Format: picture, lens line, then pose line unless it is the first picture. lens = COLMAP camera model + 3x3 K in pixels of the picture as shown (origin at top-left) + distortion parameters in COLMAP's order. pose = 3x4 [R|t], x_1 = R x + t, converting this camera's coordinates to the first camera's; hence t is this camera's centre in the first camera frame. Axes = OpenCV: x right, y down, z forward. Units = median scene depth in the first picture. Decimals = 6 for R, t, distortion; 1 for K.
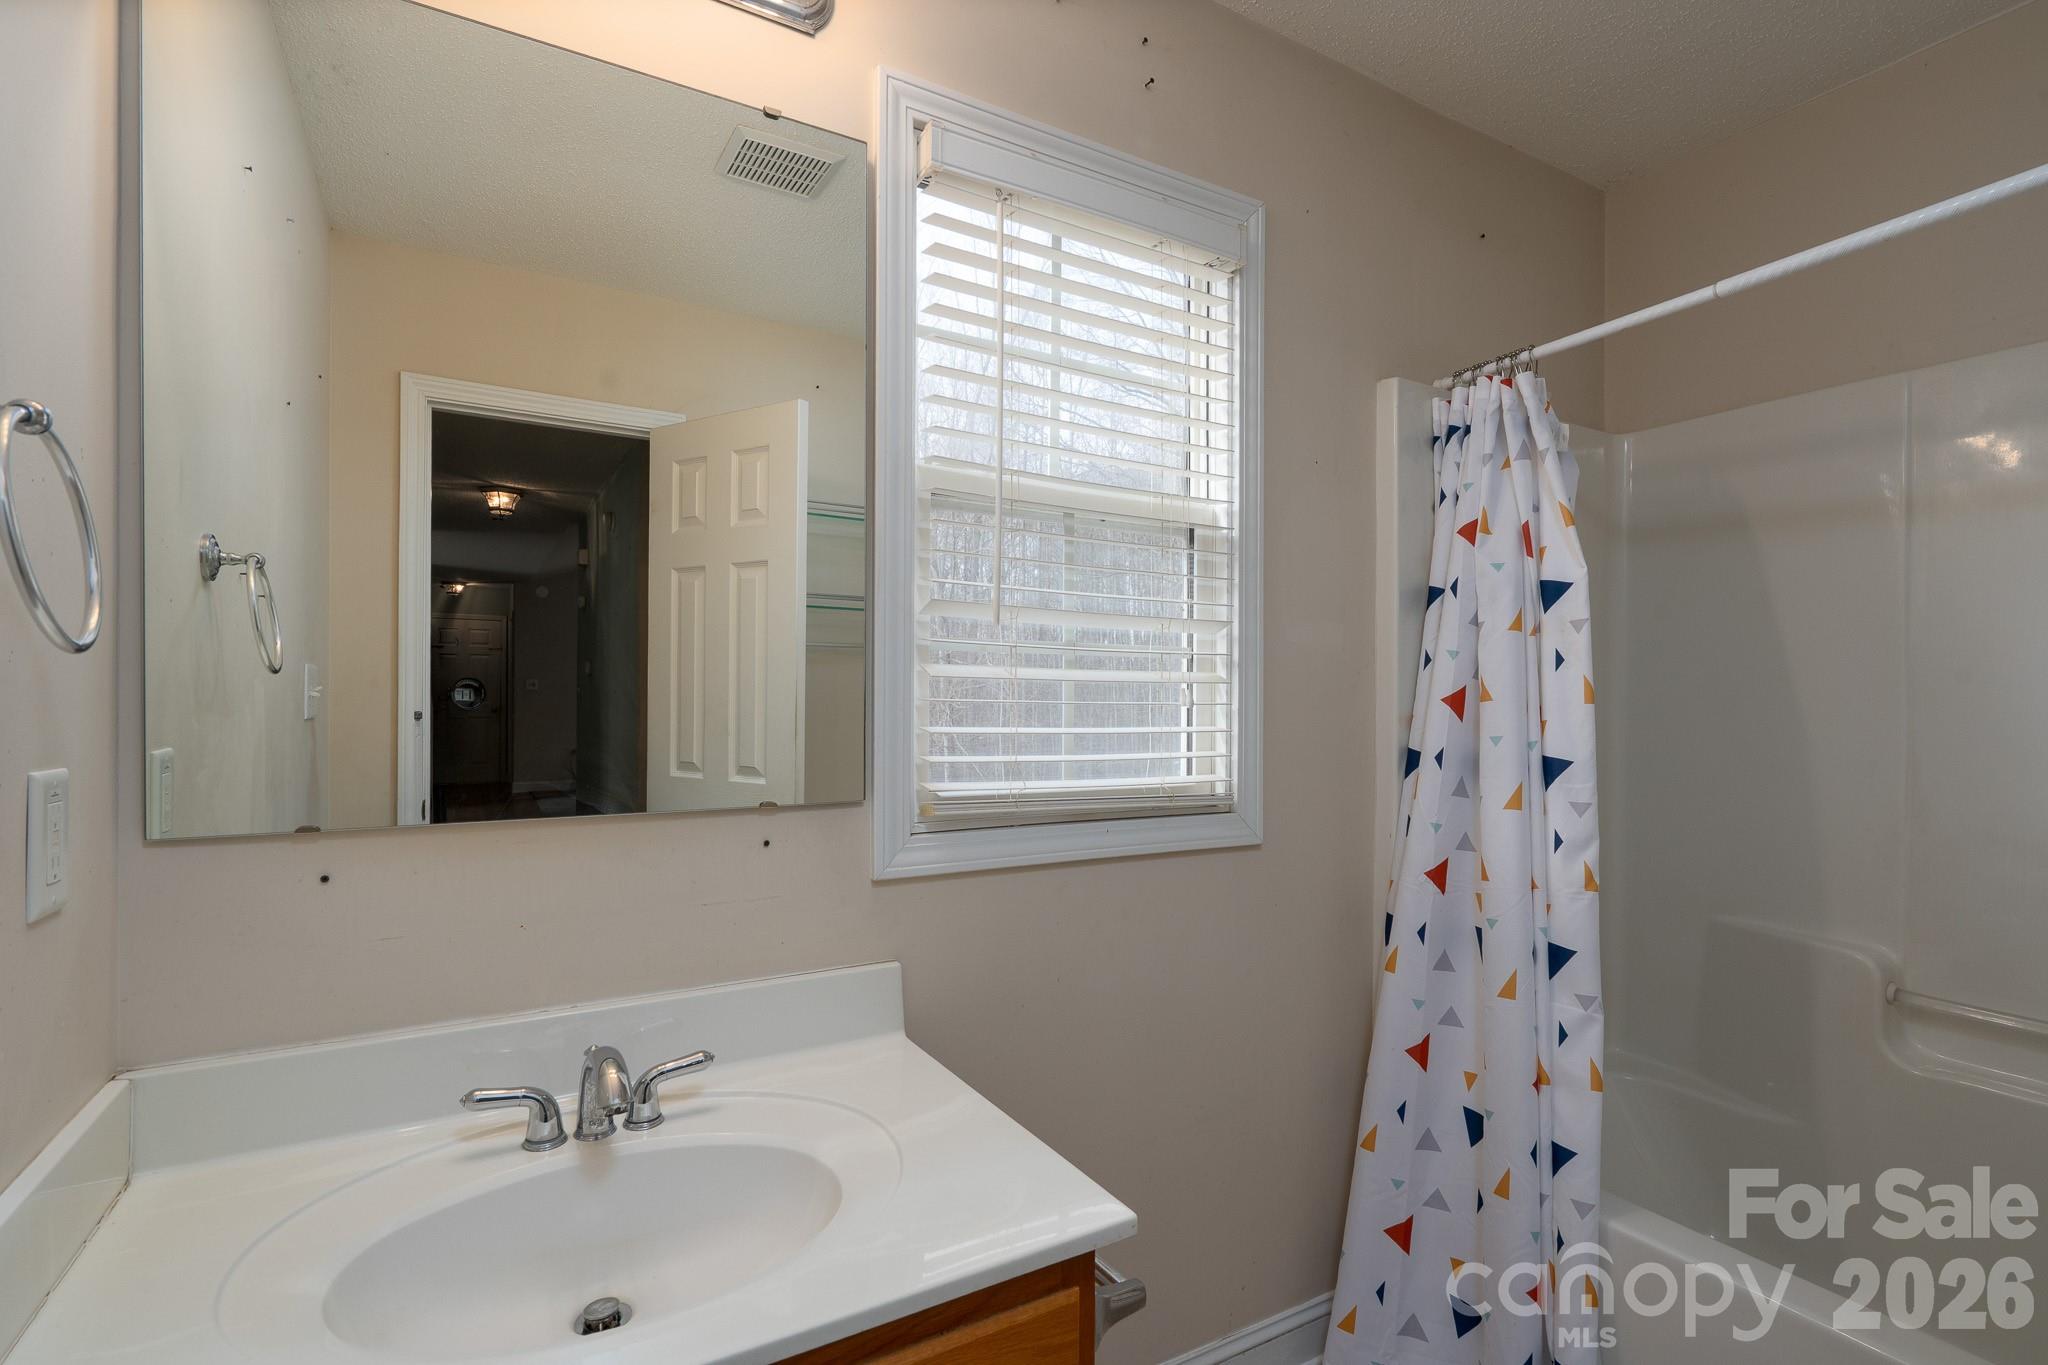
lens RADIAL K [[959.4, 0, 1017.9], [0, 959.4, 690.8], [0, 0, 1]] dist [-0.000617, -0.000093]
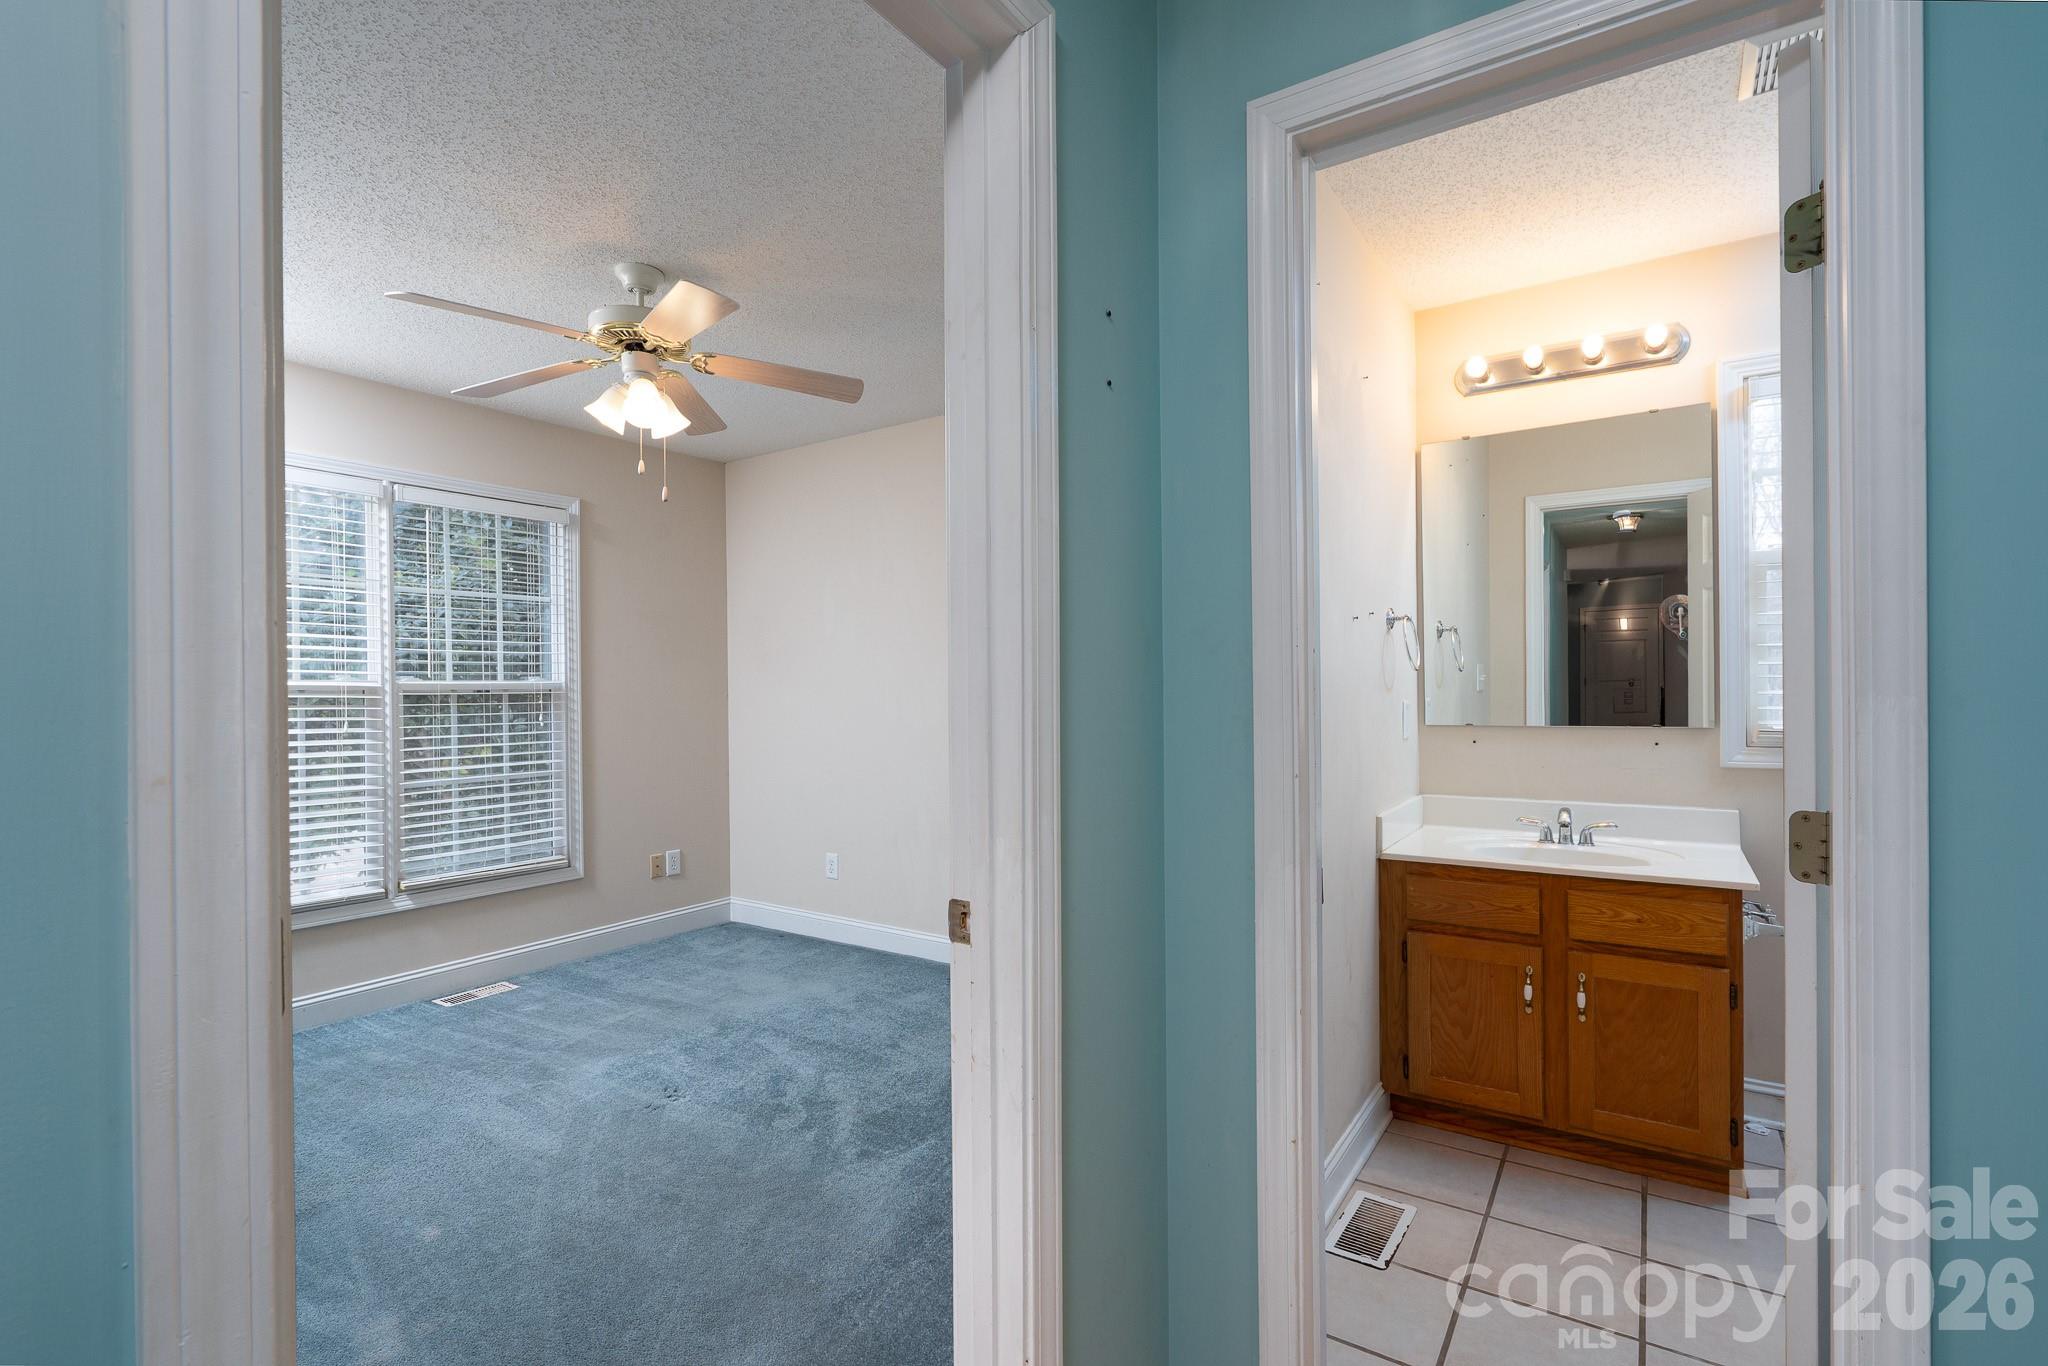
lens RADIAL K [[959.4, 0, 1017.9], [0, 959.4, 691.3], [0, 0, 1]] dist [-0.000617, -0.000093]
pose [[0.447186, -0.005885, -0.894422, 0.981496], [0.020807, 0.999776, 0.003824, 0.000559], [0.894199, -0.020321, 0.447209, -1.200916]]
